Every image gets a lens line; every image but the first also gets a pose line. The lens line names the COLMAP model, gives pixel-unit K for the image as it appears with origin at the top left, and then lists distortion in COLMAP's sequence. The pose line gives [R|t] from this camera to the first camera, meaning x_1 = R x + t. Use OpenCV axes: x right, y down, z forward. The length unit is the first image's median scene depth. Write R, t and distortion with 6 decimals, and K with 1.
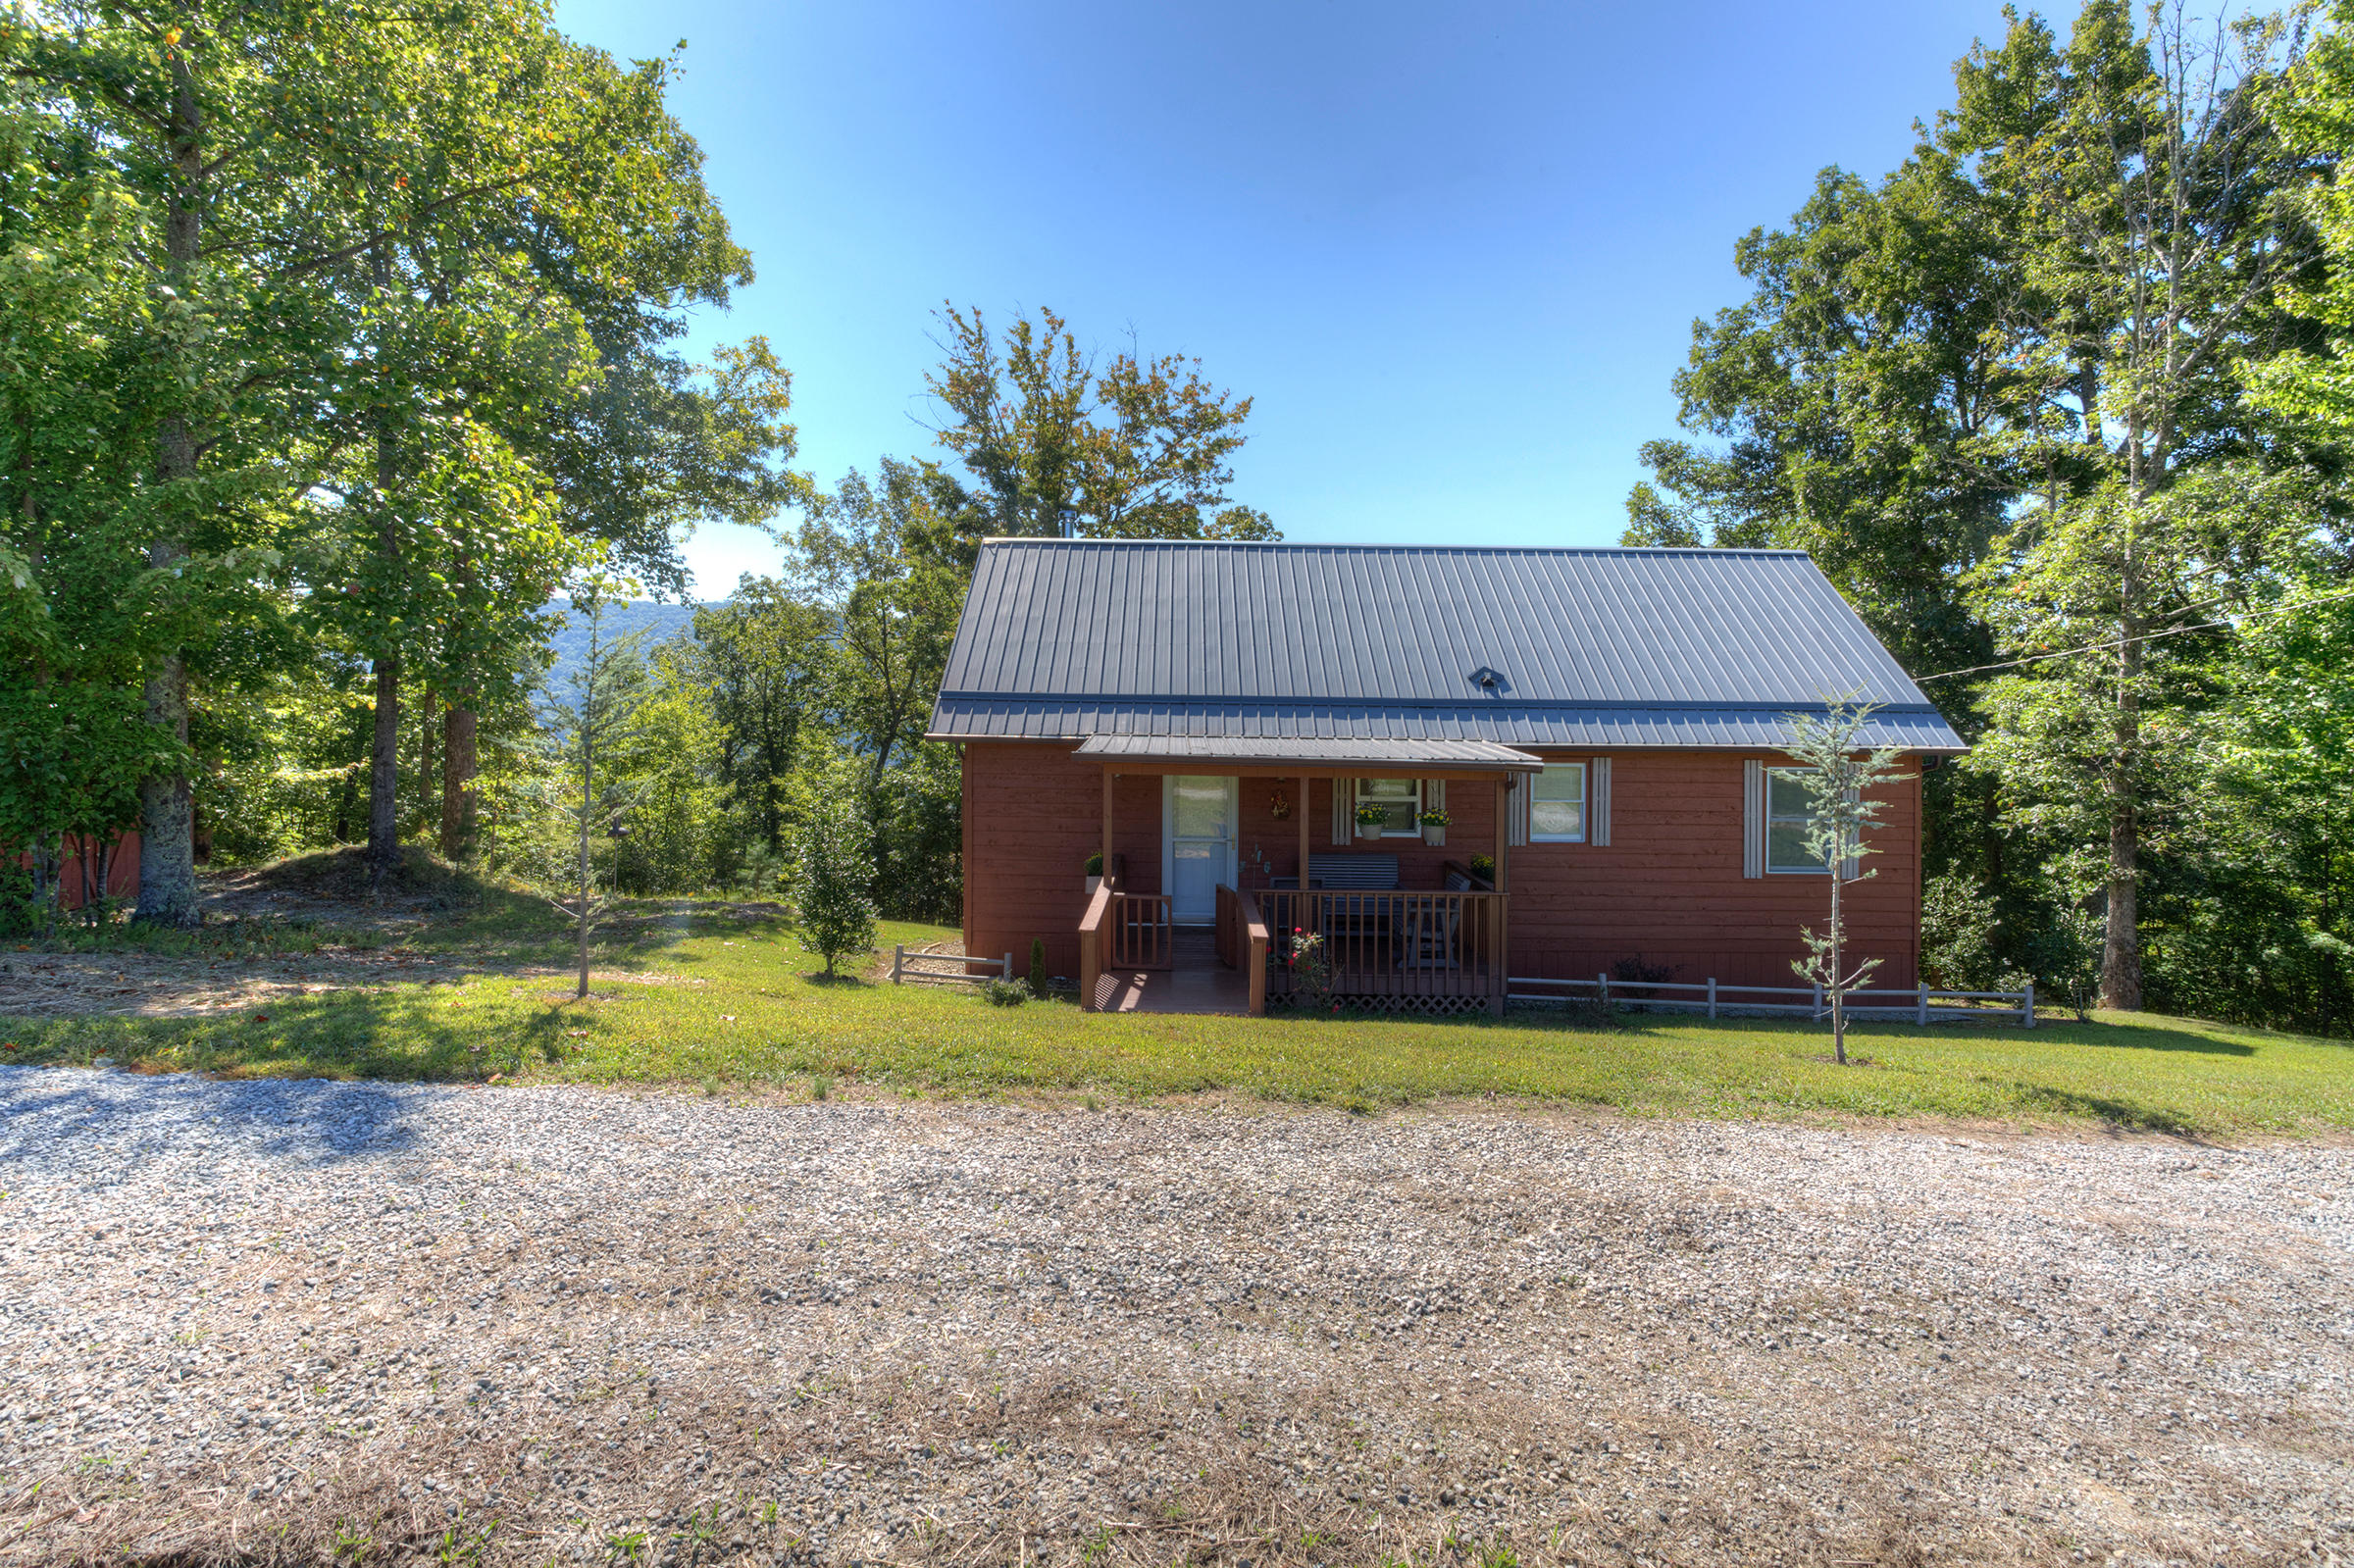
lens RADIAL K [[1125.9, 0, 1067.9], [0, 1125.9, 730.4], [0, 0, 1]] dist [-0.028655, 0.015448]
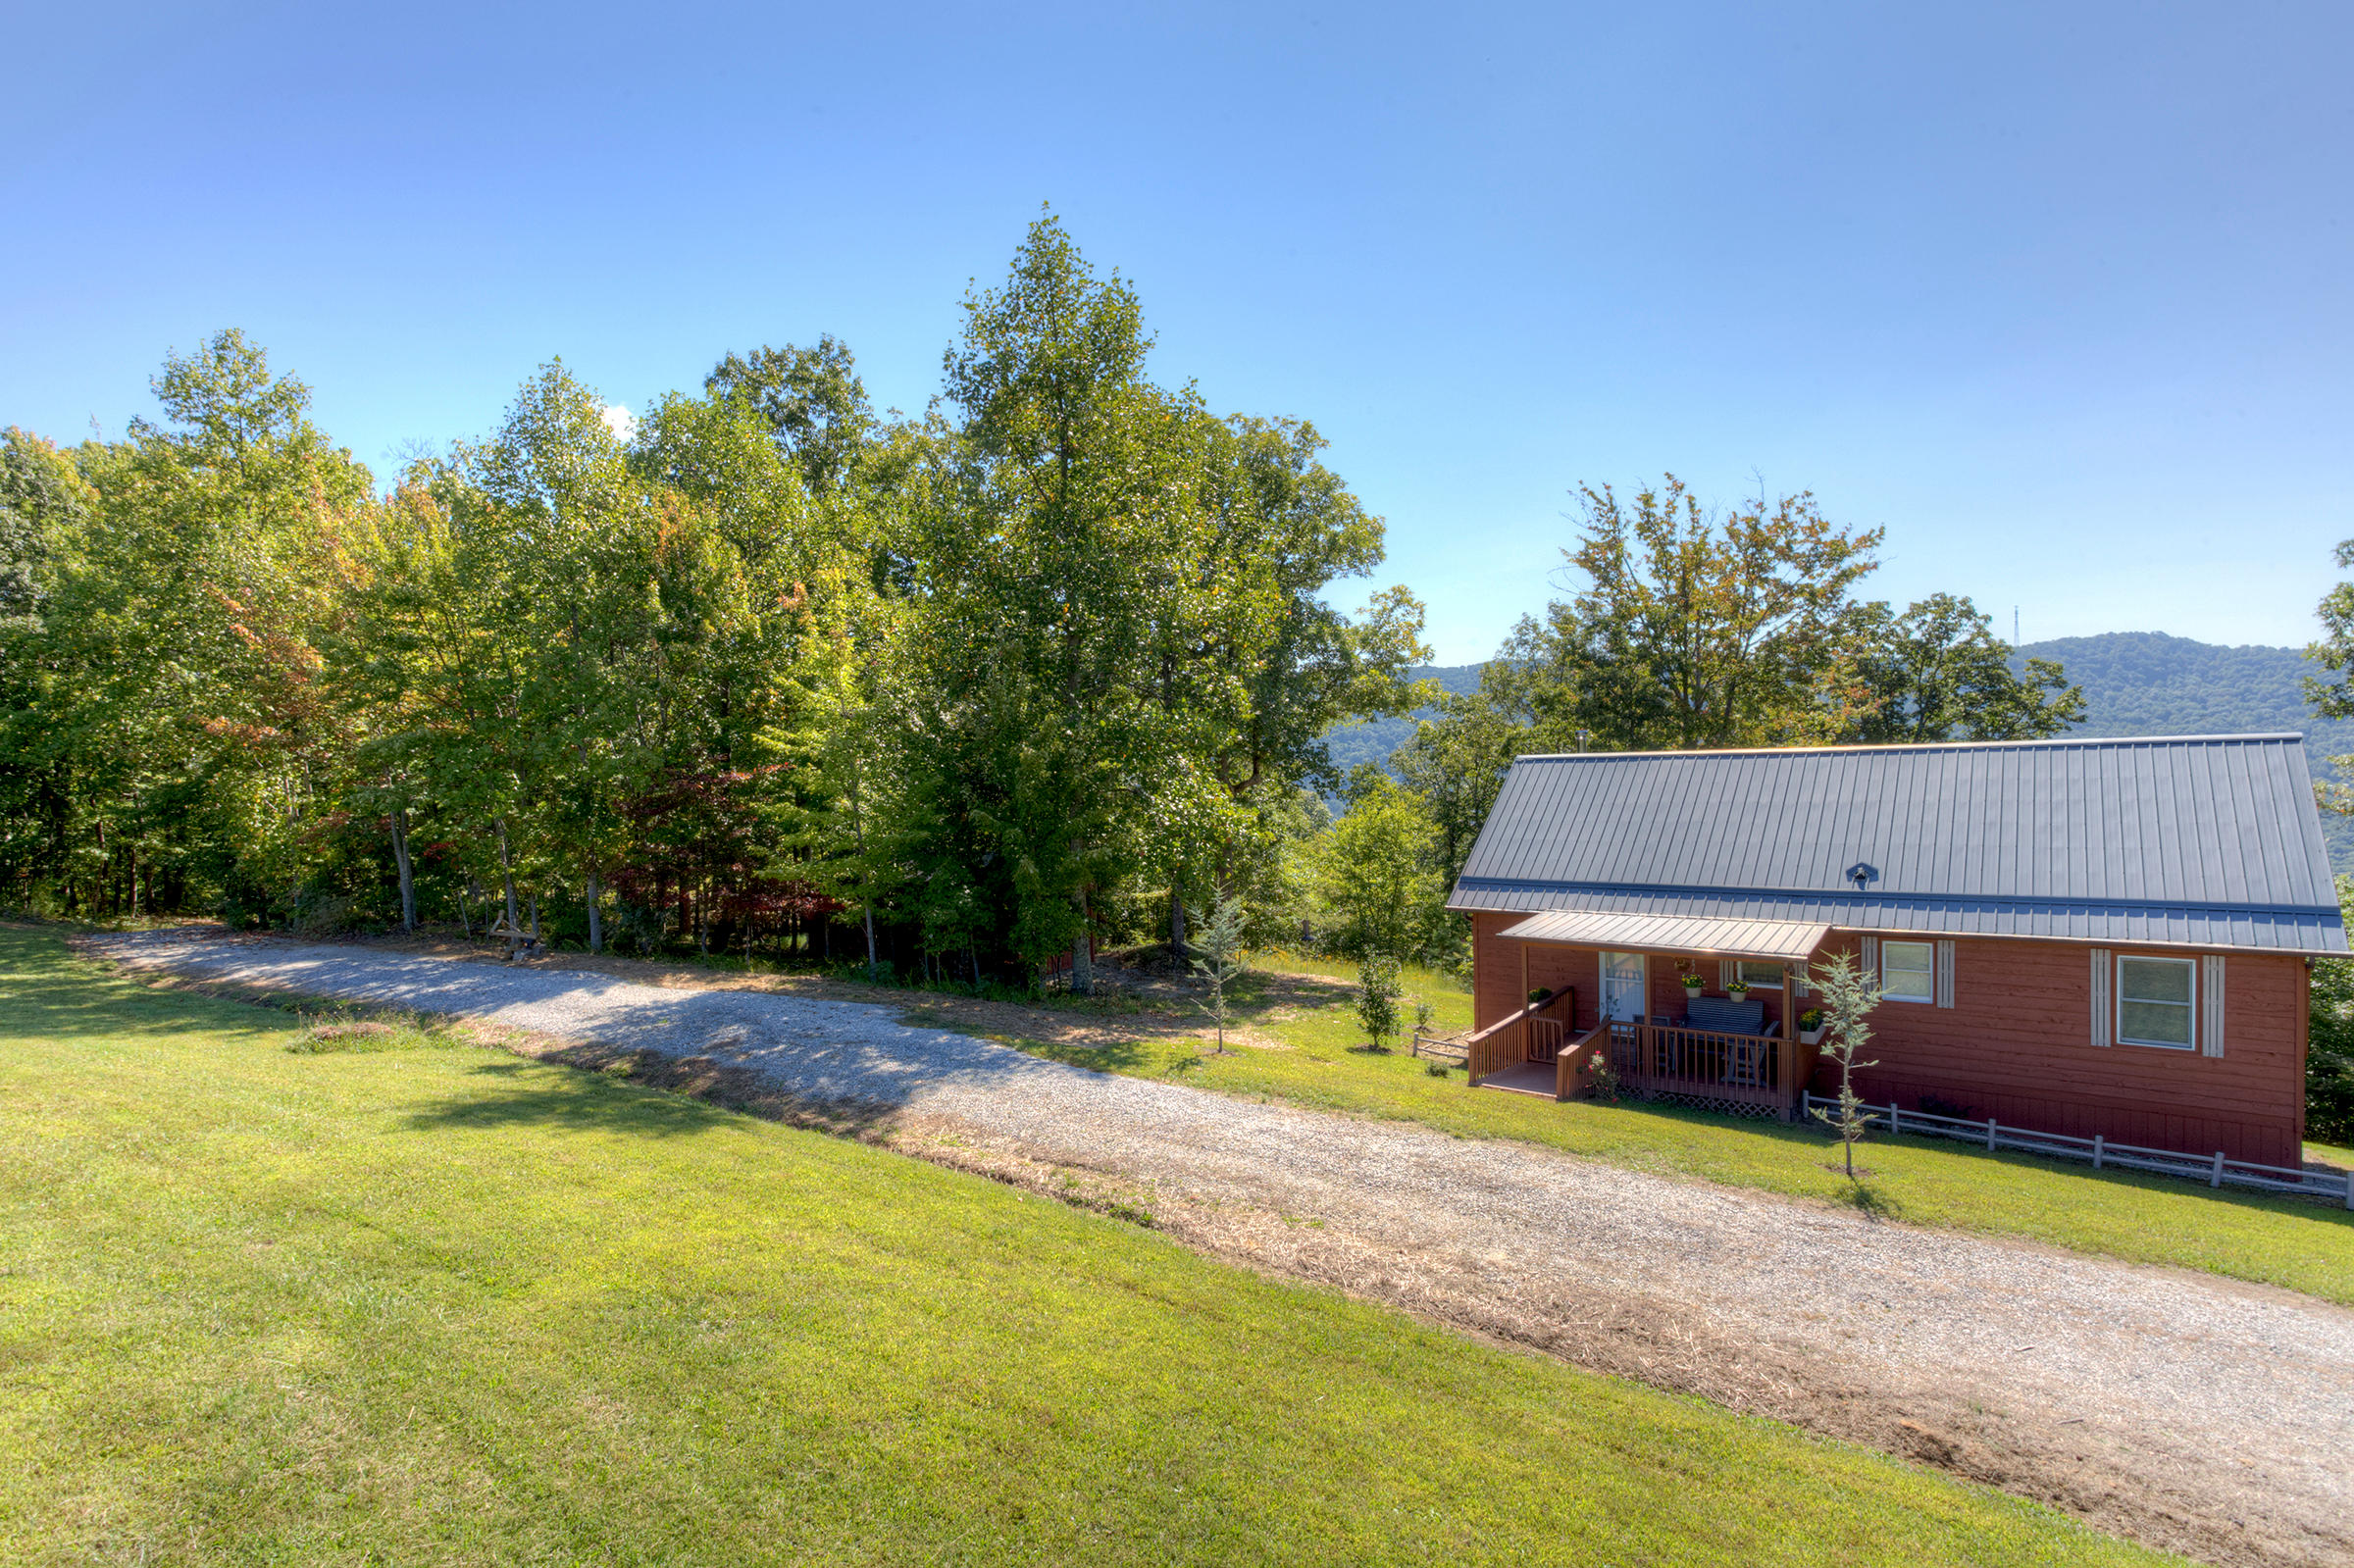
lens RADIAL K [[1191.3, 0, 1128.4], [0, 1191.3, 817.3], [0, 0, 1]] dist [-0.067673, 0.040443]
pose [[0.795437, -0.005508, -0.606011, 0.353330], [0.042515, 0.998002, 0.046734, -0.143167], [0.604543, -0.062938, 0.794082, -0.403779]]
